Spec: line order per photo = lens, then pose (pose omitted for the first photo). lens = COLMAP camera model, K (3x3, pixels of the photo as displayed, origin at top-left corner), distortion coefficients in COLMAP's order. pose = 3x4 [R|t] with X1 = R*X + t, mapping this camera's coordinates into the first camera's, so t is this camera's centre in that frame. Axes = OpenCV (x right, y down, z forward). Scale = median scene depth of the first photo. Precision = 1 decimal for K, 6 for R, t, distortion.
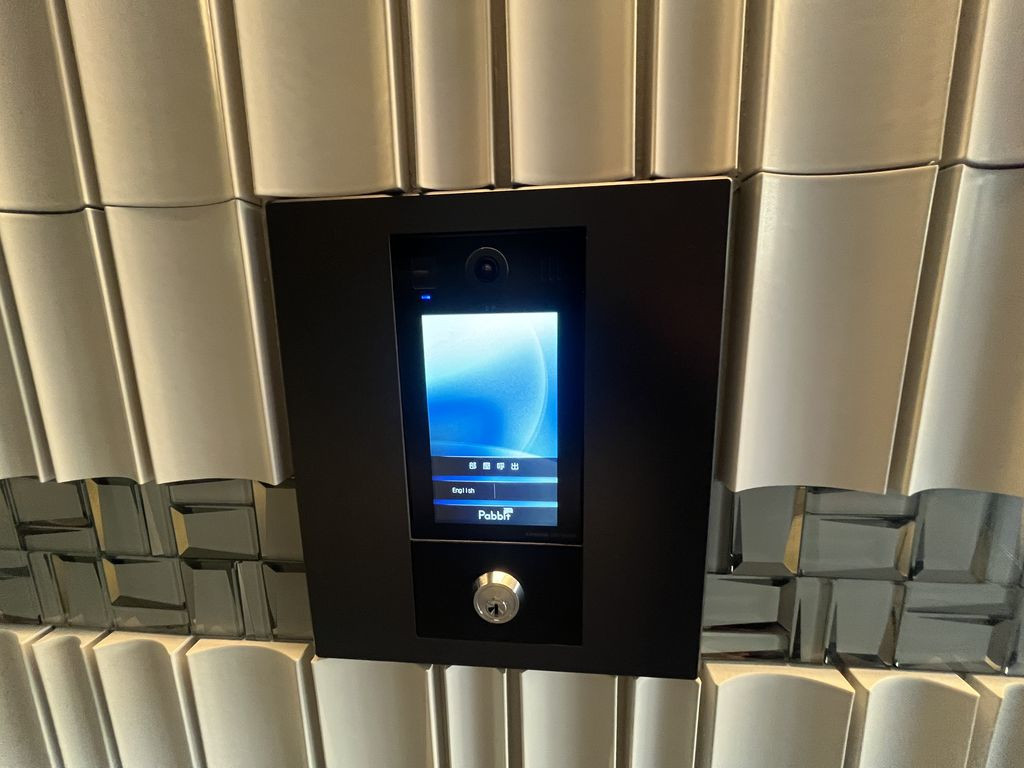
lens RADIAL K [[409.7, 0, 511.7], [0, 409.7, 387.1], [0, 0, 1]] dist [-0.003835, -0.000152]
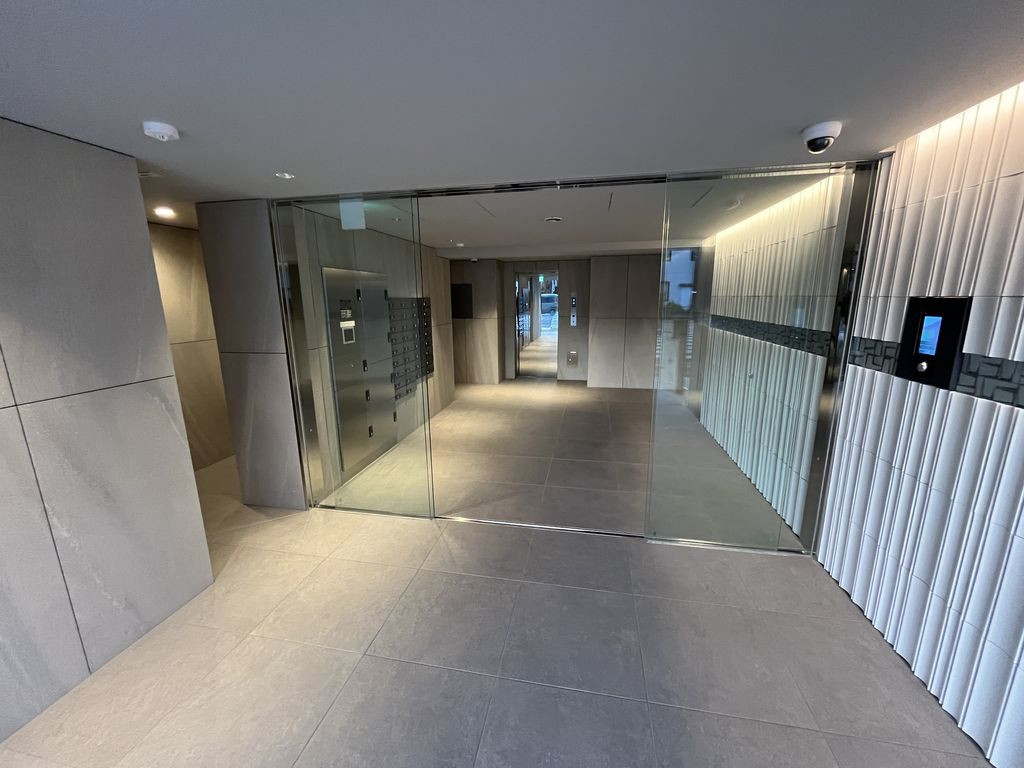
lens RADIAL K [[409.7, 0, 511.7], [0, 409.7, 387.1], [0, 0, 1]] dist [-0.003835, -0.000152]
pose [[-0.104293, 0.233250, -0.966808, 6.349510], [-0.161412, 0.955251, 0.247874, 0.312781], [0.981361, 0.181906, -0.061977, -4.343267]]
